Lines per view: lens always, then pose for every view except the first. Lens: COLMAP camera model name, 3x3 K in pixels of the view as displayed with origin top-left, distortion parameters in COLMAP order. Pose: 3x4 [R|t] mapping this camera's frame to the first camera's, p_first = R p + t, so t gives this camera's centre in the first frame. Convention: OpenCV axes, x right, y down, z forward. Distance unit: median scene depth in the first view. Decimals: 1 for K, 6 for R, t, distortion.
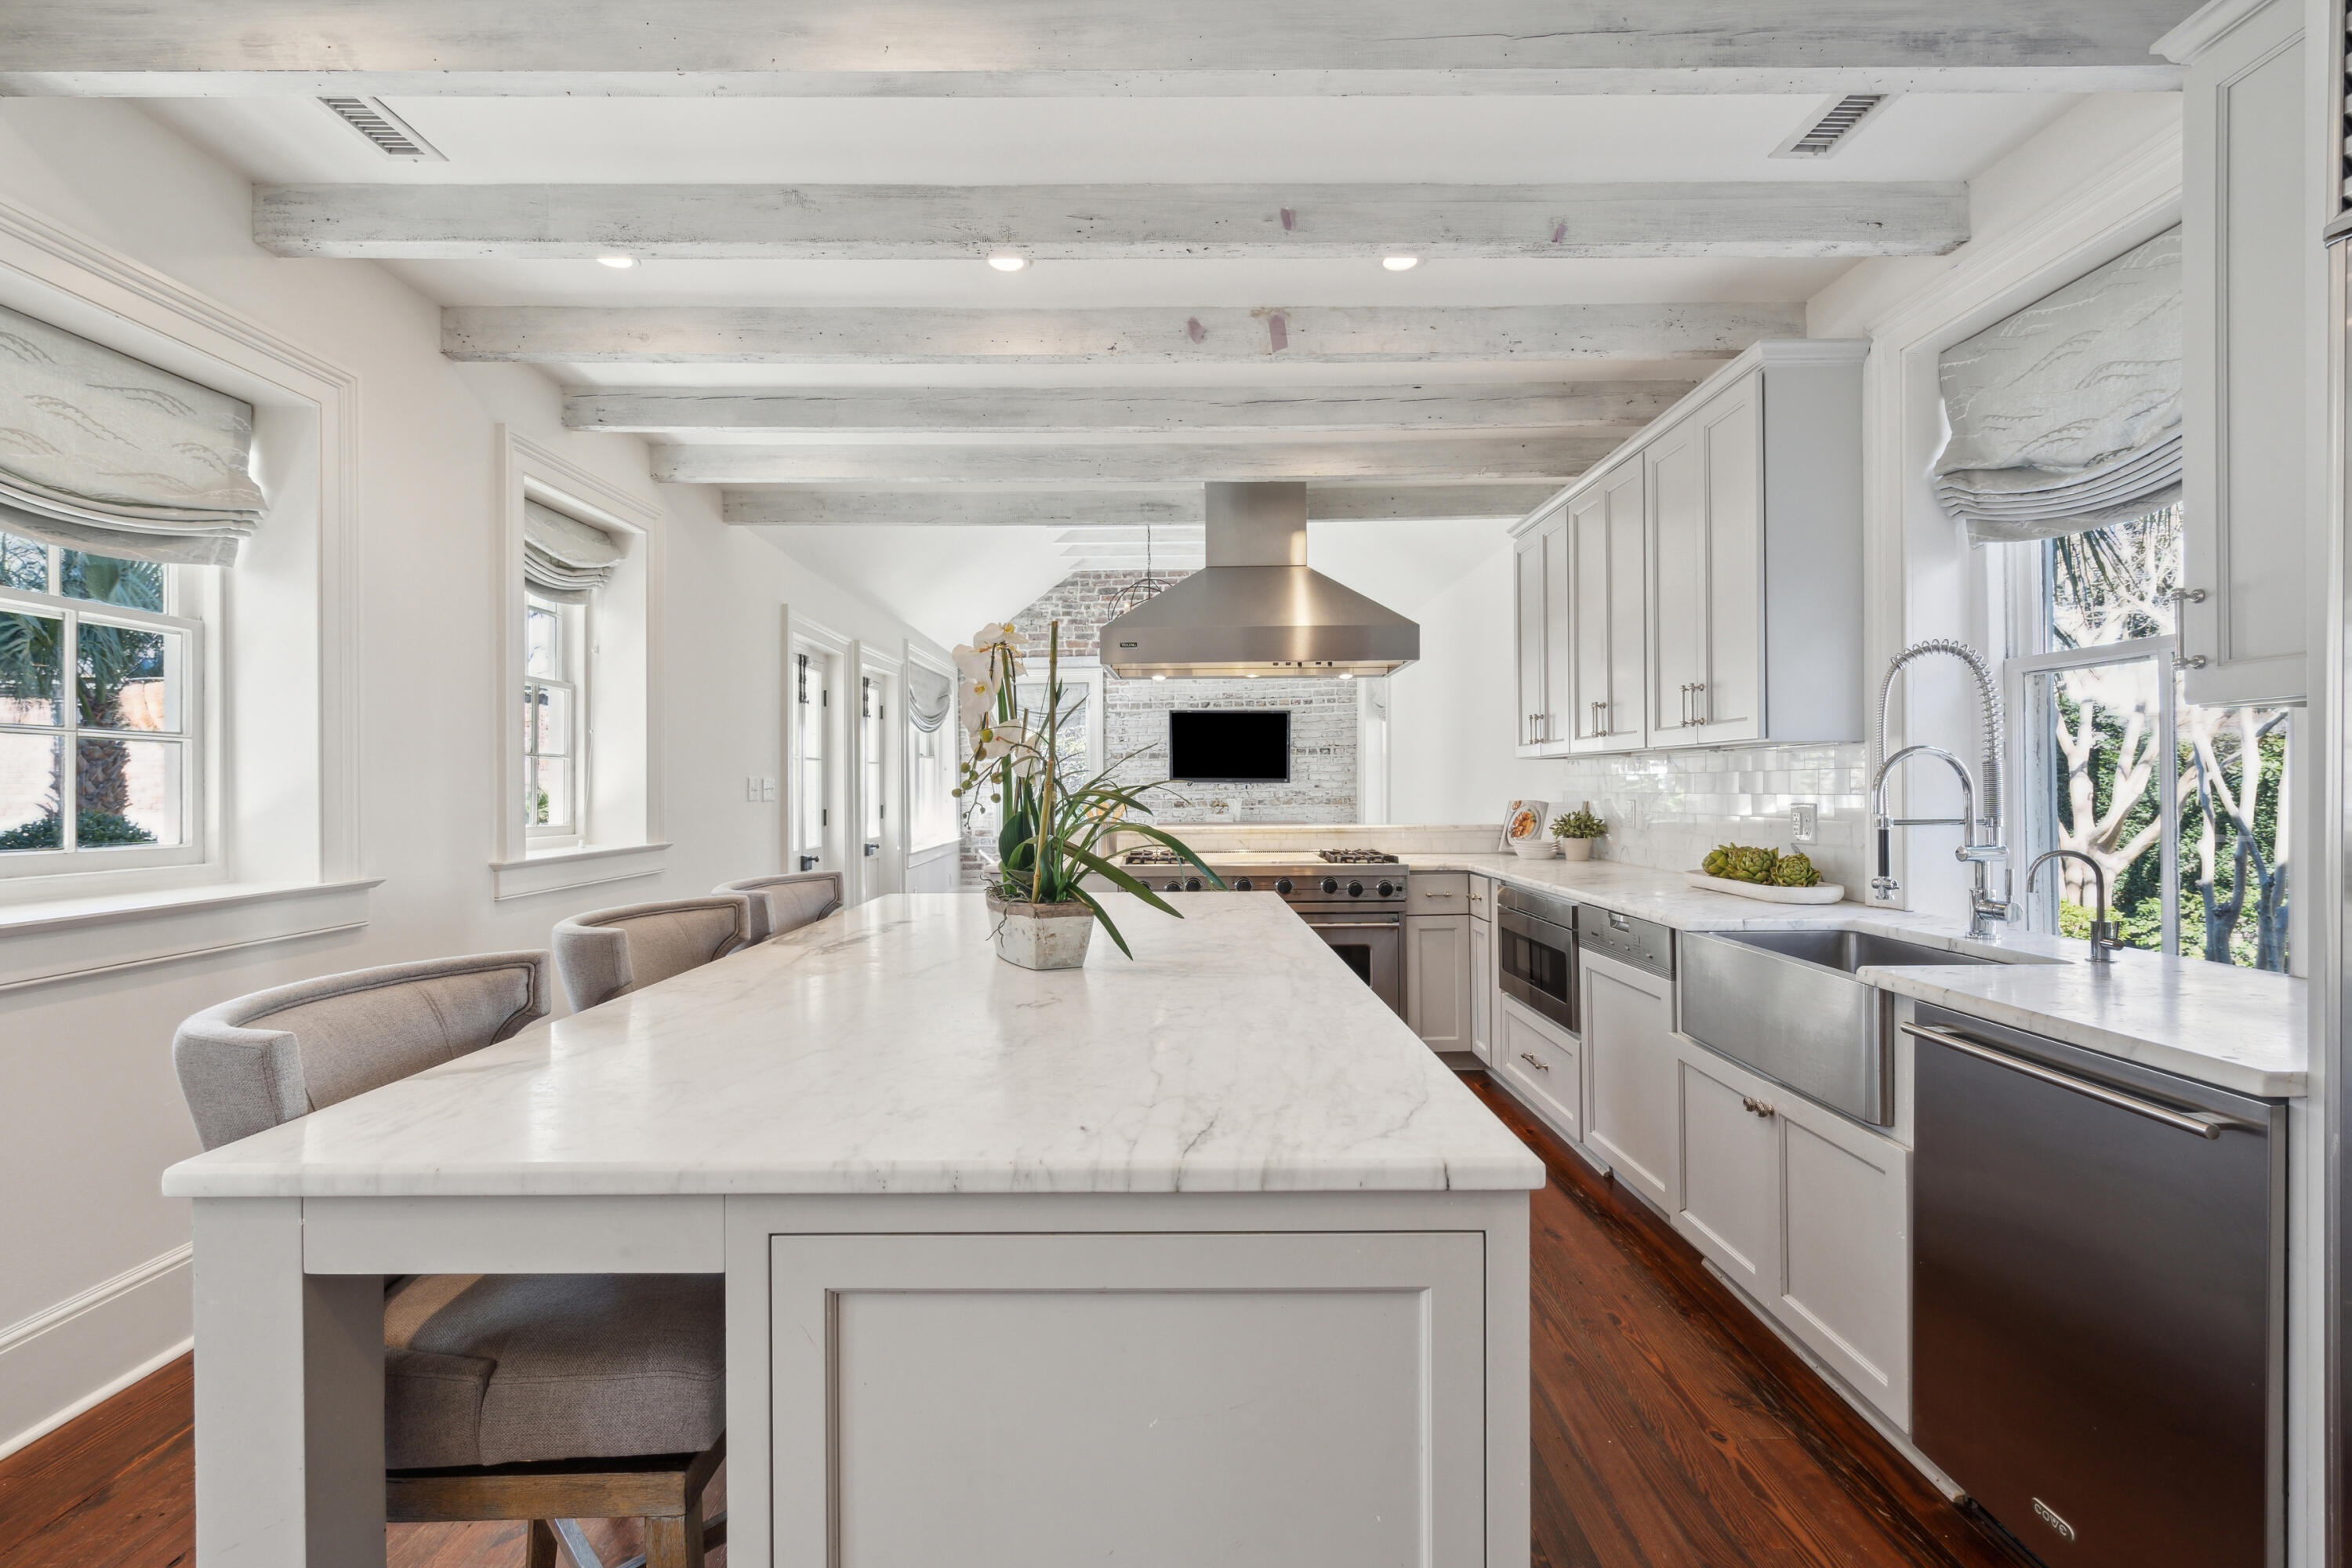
lens RADIAL K [[1068.8, 0, 1154.6], [0, 1068.8, 793.0], [0, 0, 1]] dist [-0.002955, 0.000913]
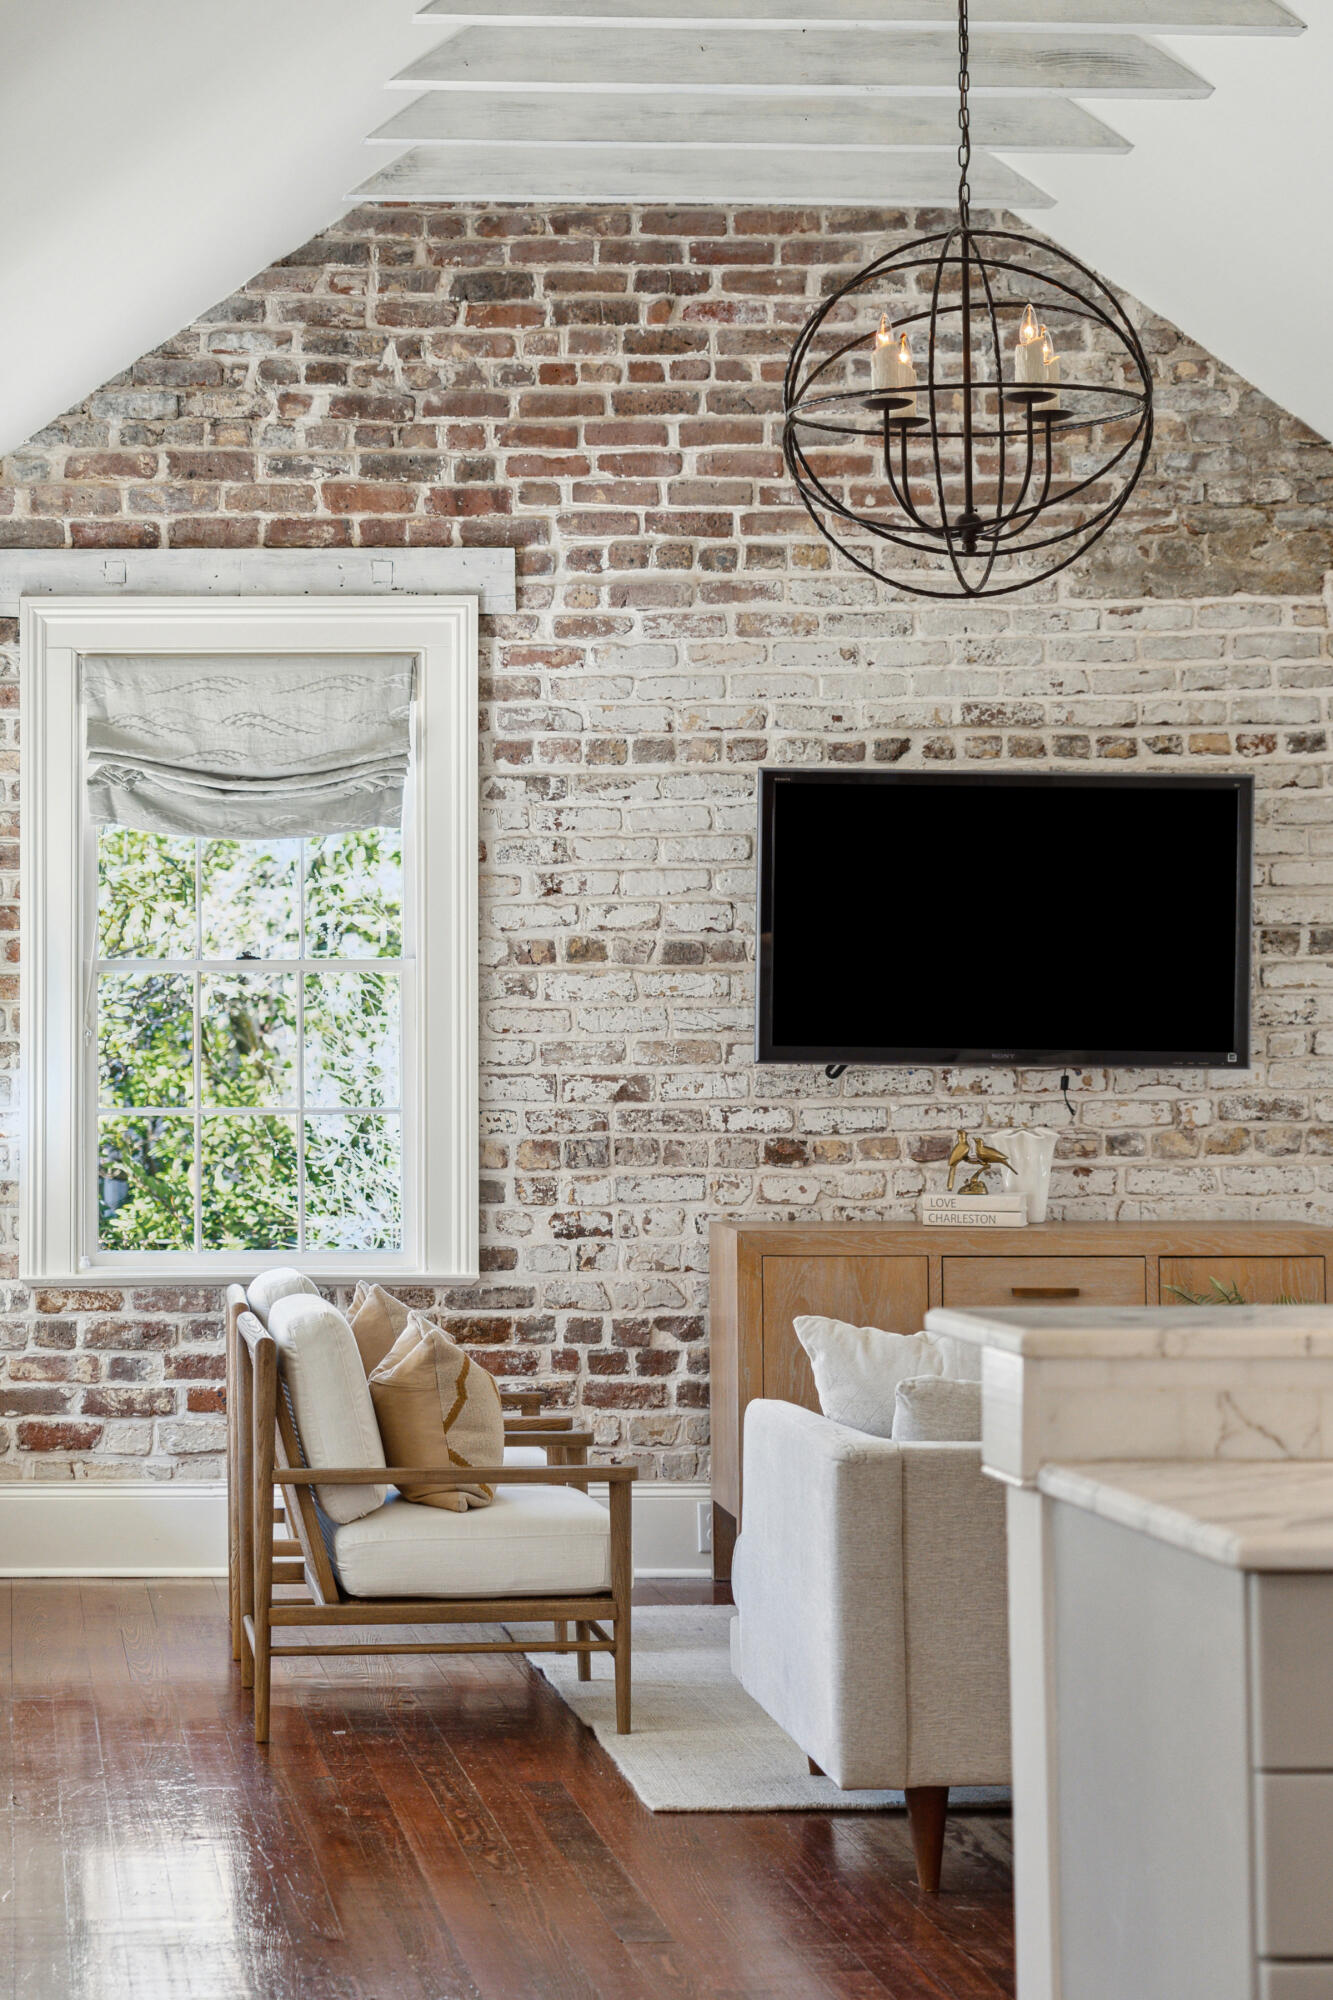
lens RADIAL K [[3951.9, 0, 270.6], [0, 3951.9, 869.1], [0, 0, 1]] dist [0.044161, 0.000000]
pose [[0.996372, 0.009786, 0.084542, -0.396744], [-0.005717, 0.998820, -0.048231, -0.022218], [-0.084914, 0.047573, 0.995252, 0.229252]]
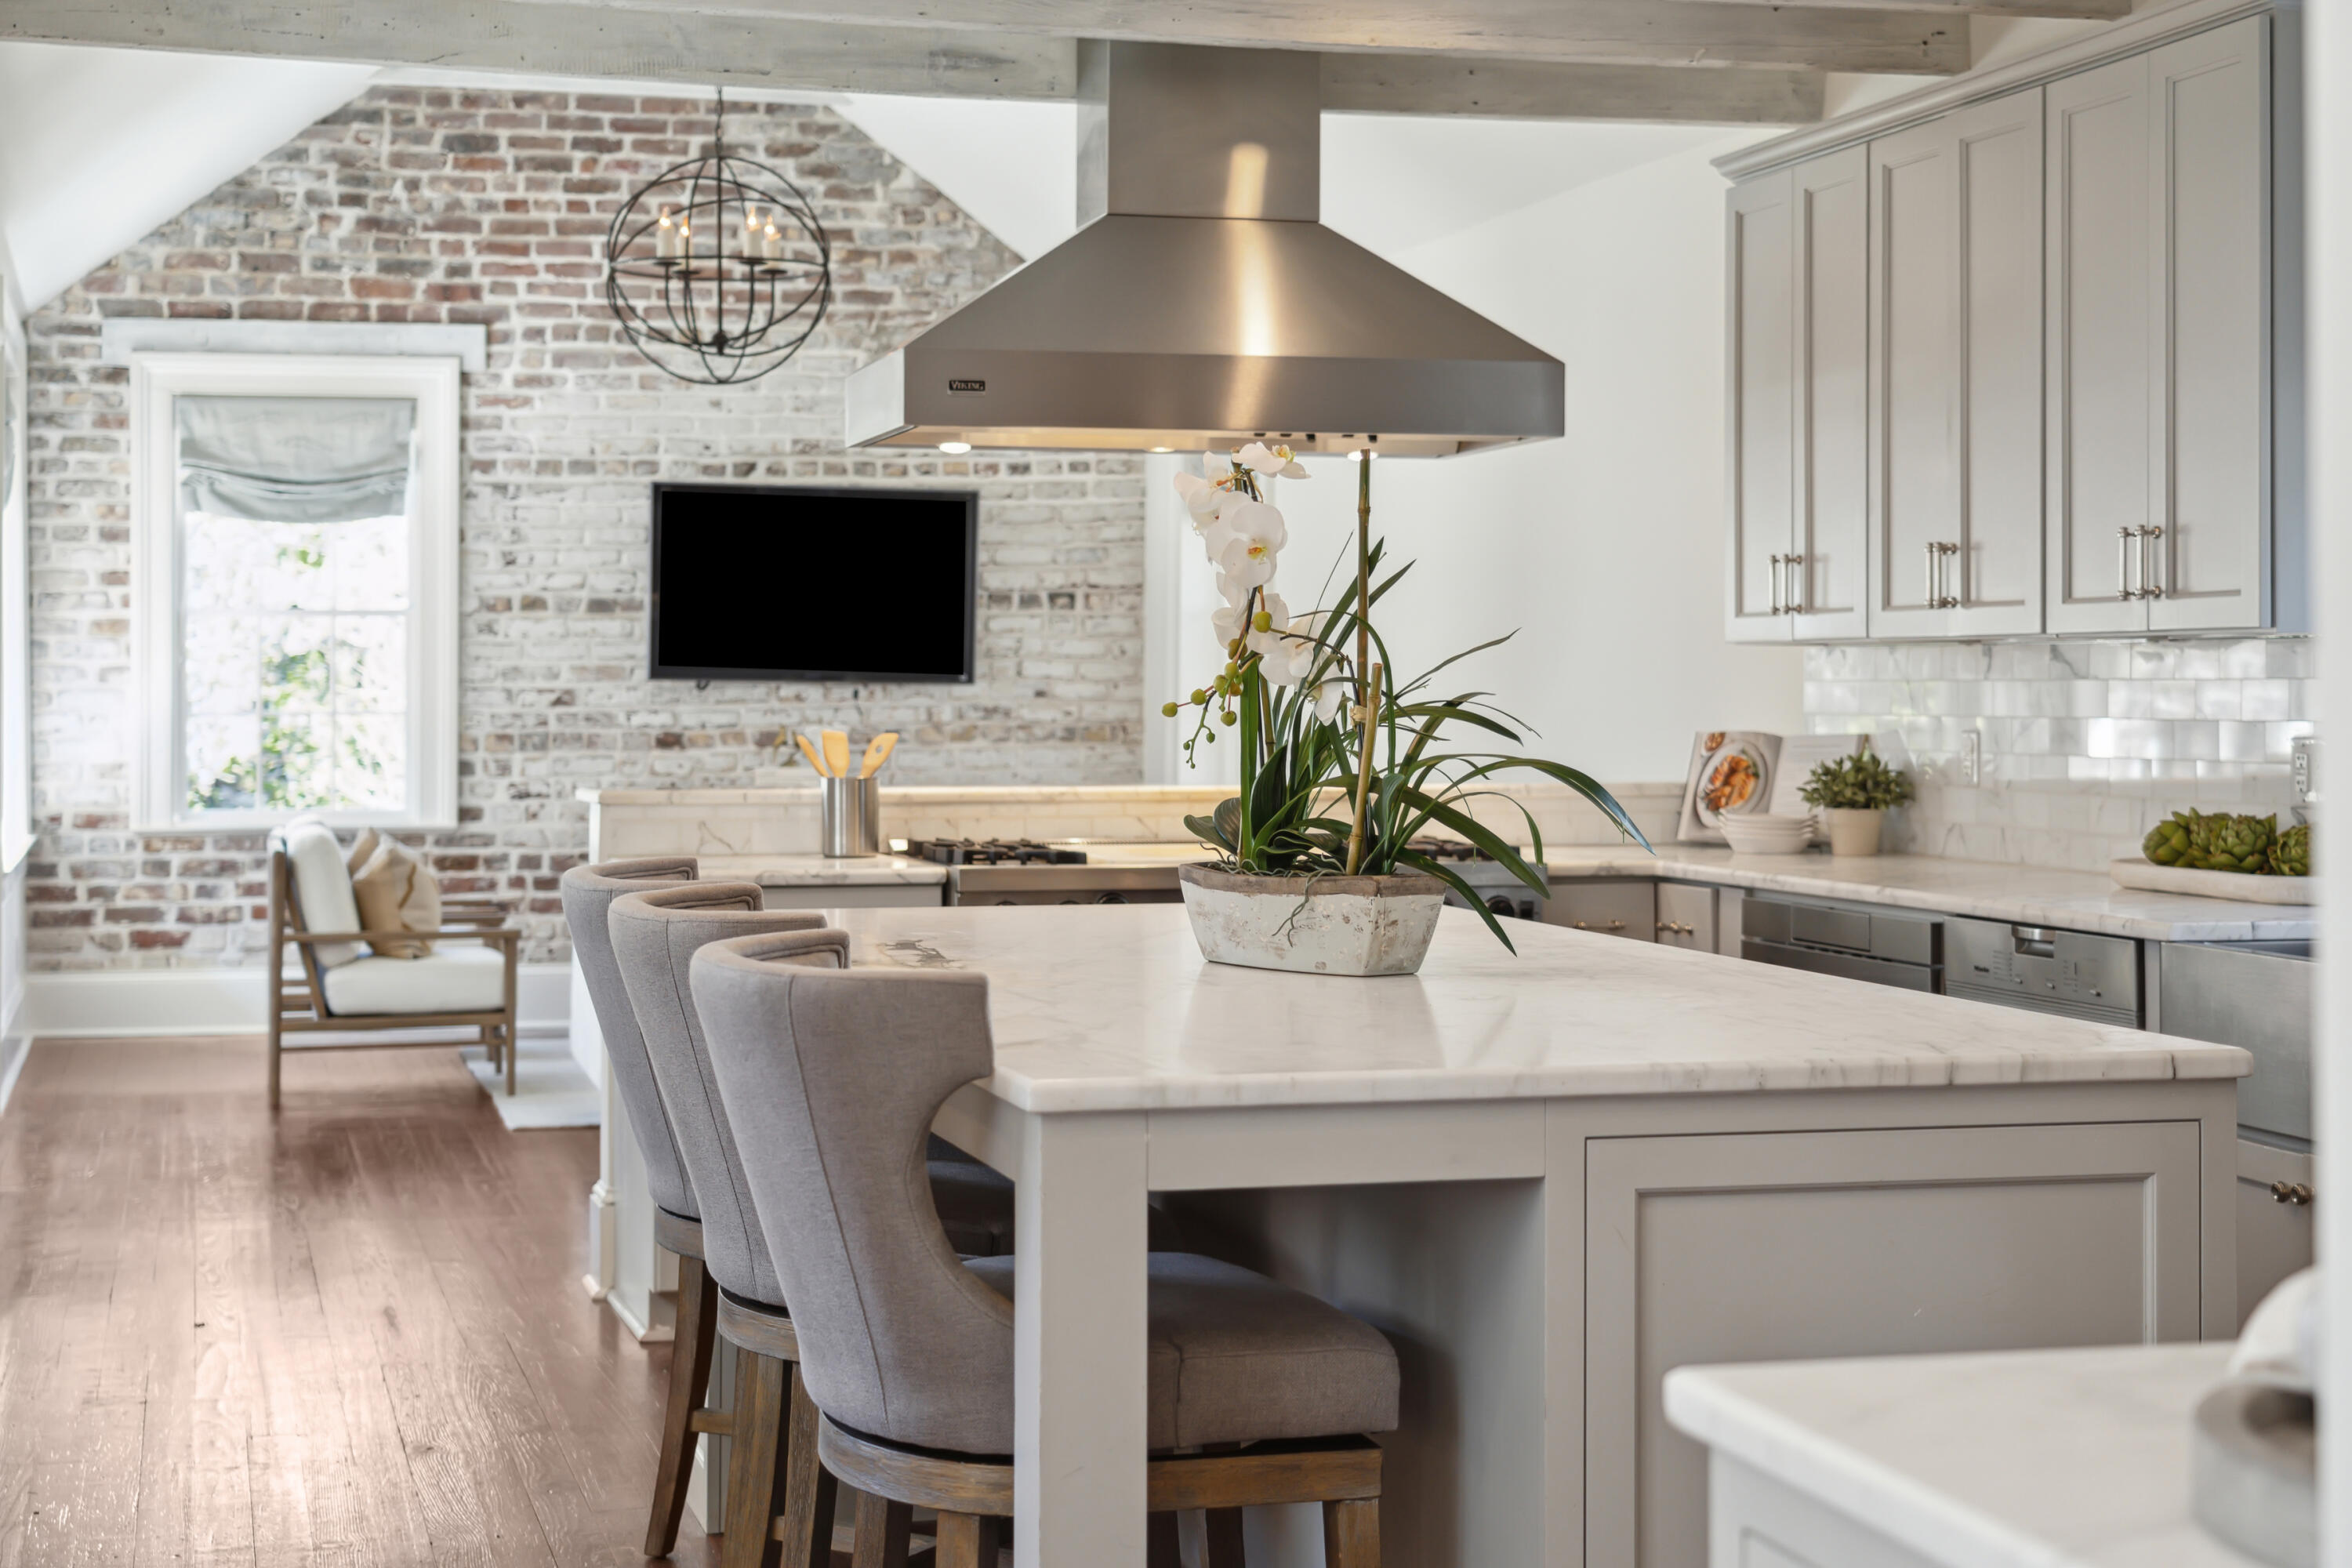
lens RADIAL K [[3514.1, 0, 1097.6], [0, 3514.1, 680.2], [0, 0, 1]] dist [0.057934, 0.000000]
pose [[0.964150, 0.009482, 0.265190, -0.353925], [-0.007214, 0.999929, -0.009527, 0.001178], [-0.265261, 0.007272, 0.964149, -0.444606]]
